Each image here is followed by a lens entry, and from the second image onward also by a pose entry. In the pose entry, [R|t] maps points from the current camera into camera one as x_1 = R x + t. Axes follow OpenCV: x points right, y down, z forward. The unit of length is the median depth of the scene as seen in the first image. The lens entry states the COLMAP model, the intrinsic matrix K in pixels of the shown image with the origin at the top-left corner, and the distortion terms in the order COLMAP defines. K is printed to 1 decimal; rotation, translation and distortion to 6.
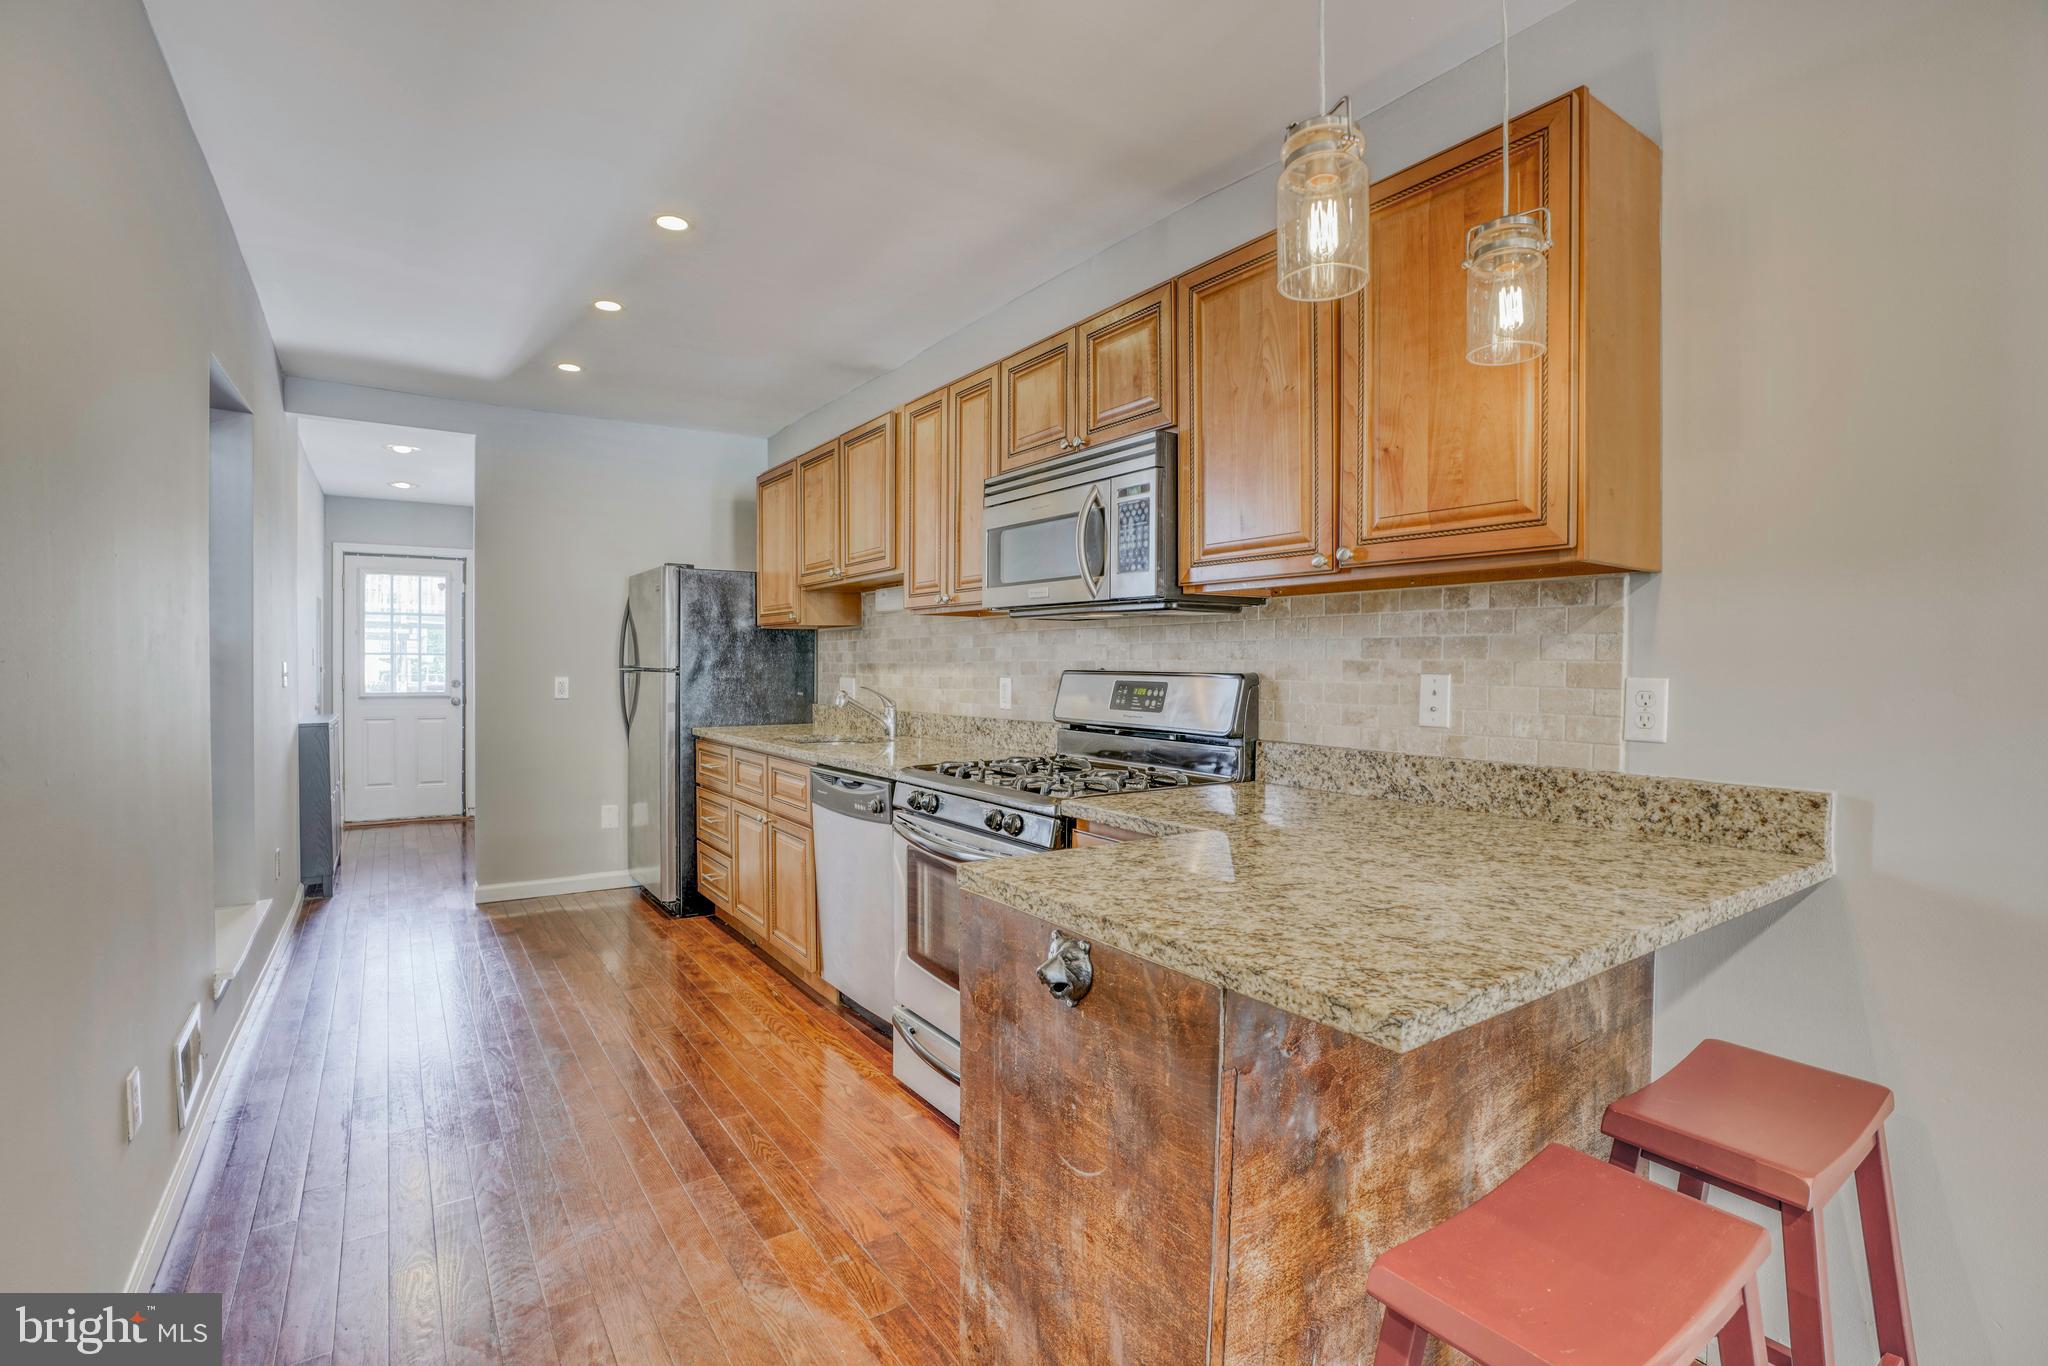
lens RADIAL K [[950.7, 0, 1018.2], [0, 950.7, 681.9], [0, 0, 1]] dist [-0.070791, 0.027859]
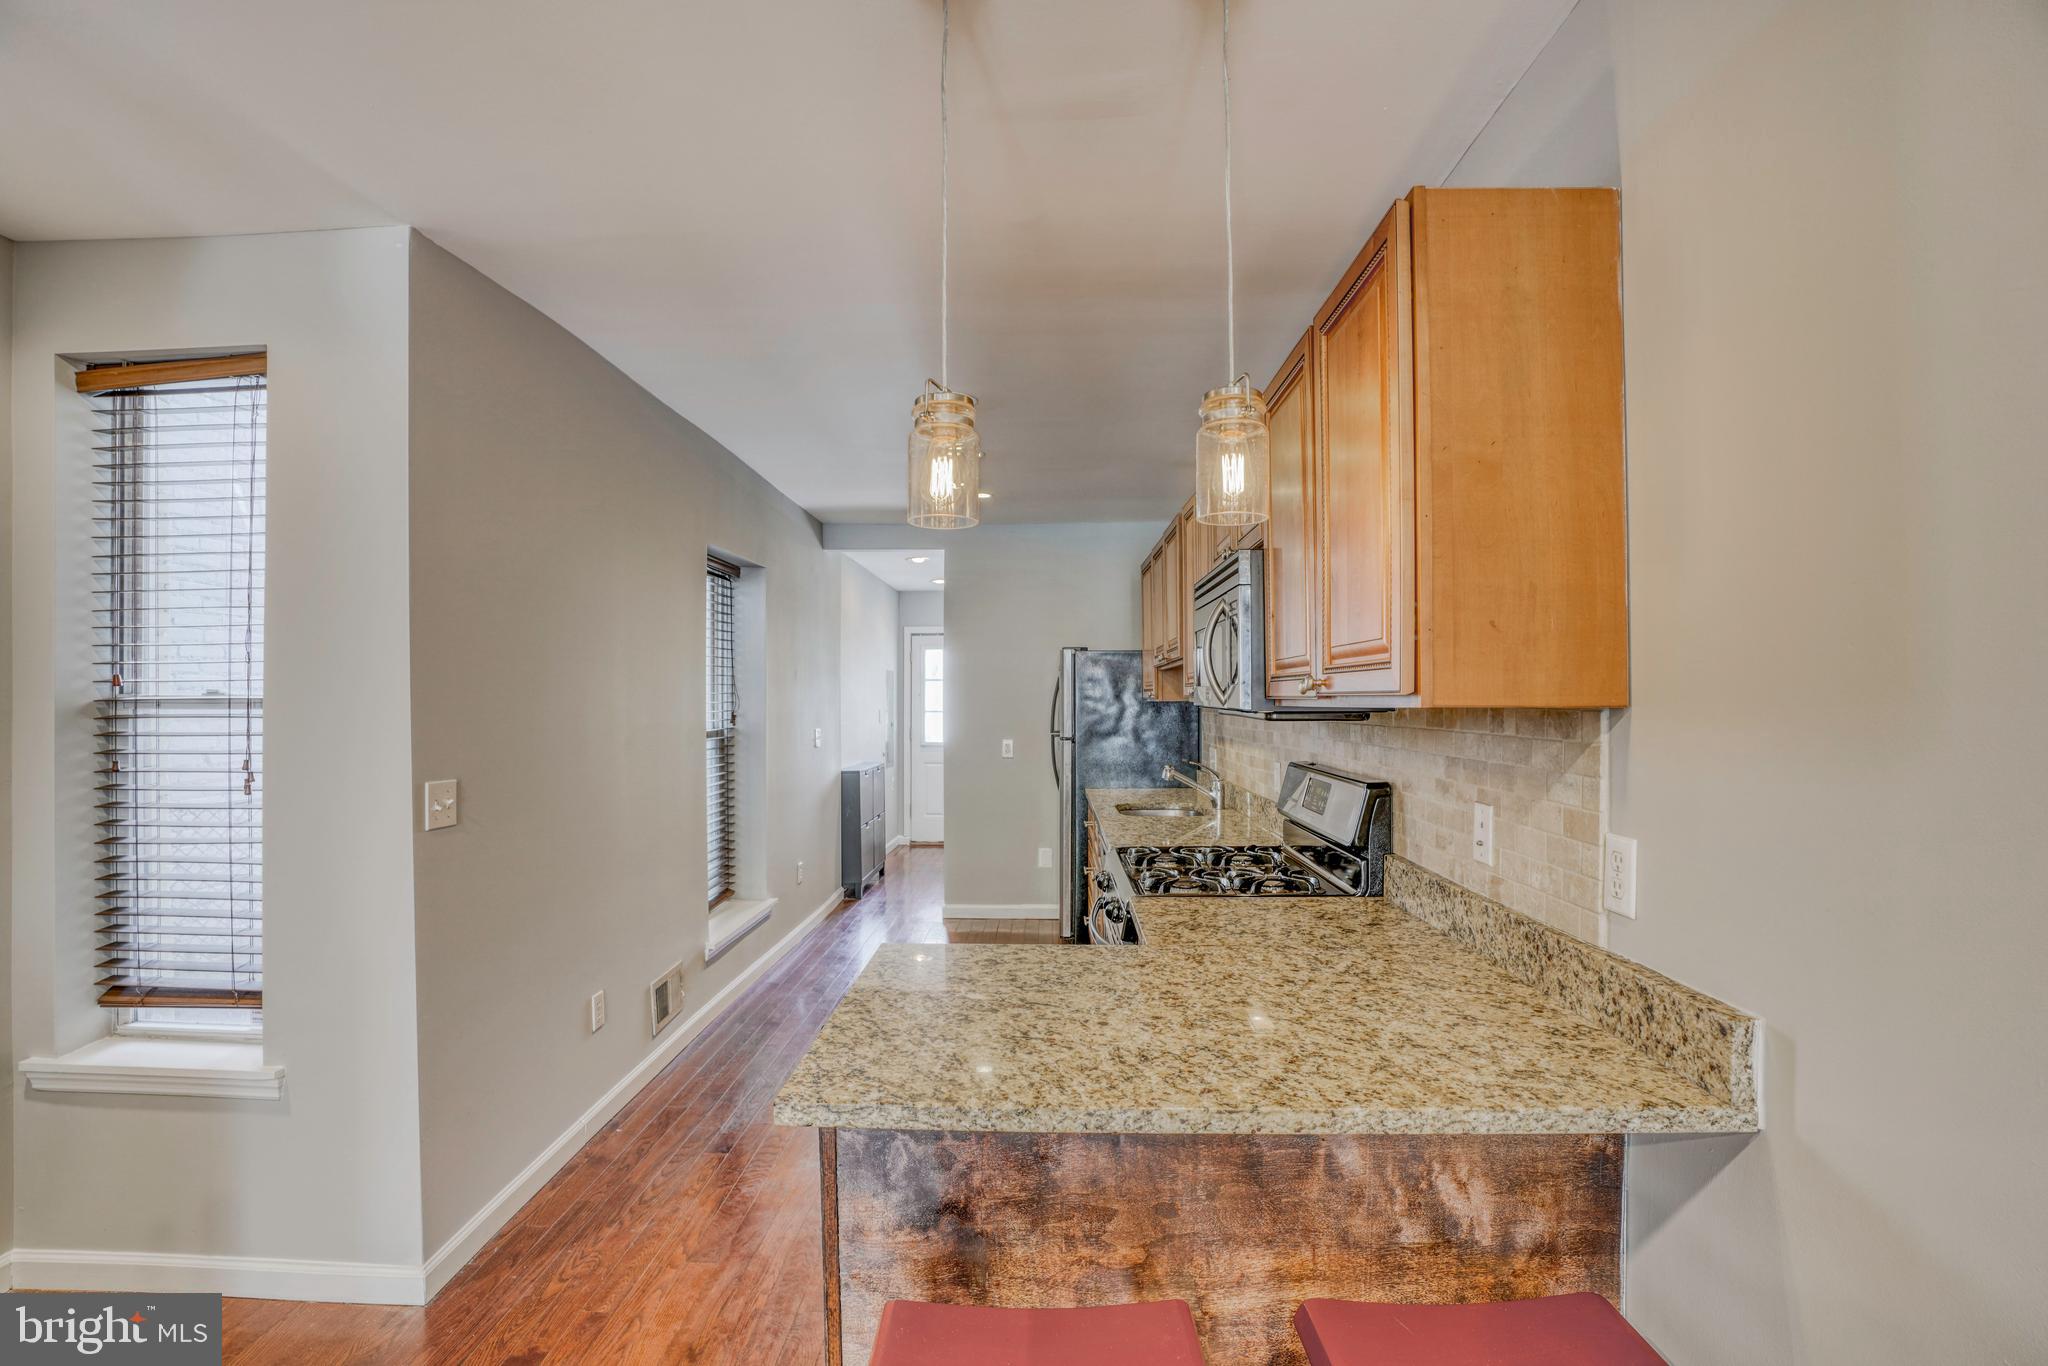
lens RADIAL K [[950.7, 0, 1018.2], [0, 950.7, 681.9], [0, 0, 1]] dist [-0.070791, 0.027859]
pose [[0.806347, -0.014986, -0.591253, 0.735286], [-0.006864, 0.999374, -0.034692, -0.107749], [0.591403, 0.032032, 0.805740, 0.025994]]
